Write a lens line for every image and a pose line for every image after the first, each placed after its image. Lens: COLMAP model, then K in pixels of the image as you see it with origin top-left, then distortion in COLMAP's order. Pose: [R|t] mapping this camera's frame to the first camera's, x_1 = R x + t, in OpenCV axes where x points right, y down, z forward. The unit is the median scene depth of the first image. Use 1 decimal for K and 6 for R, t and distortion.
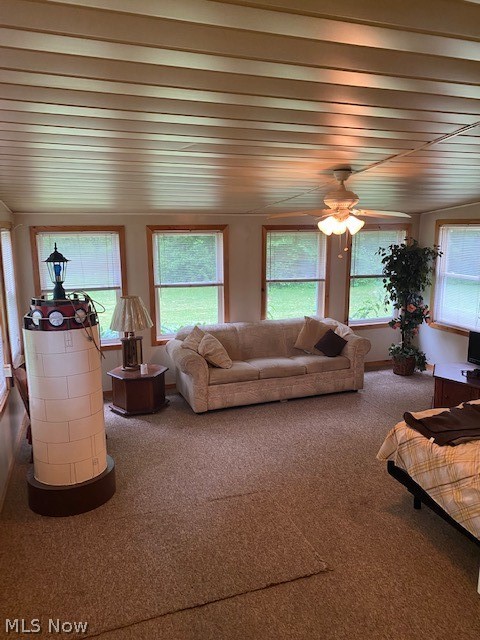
lens RADIAL K [[490.4, 0, 244.3], [0, 490.4, 320.7], [0, 0, 1]] dist [0.054574, -0.063708]
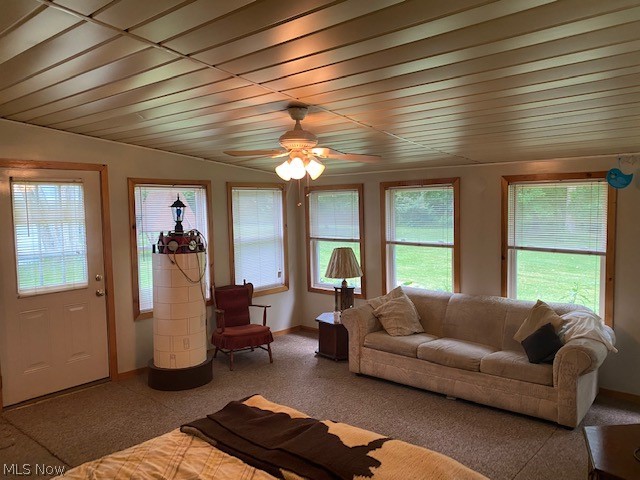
lens RADIAL K [[490.4, 0, 316.1], [0, 490.4, 235.2], [0, 0, 1]] dist [0.054574, -0.063708]
pose [[0.485661, 0.052887, -0.872546, 0.668078], [-0.151297, 0.988189, -0.024316, -0.040422], [0.860955, 0.143823, 0.487926, 0.415549]]
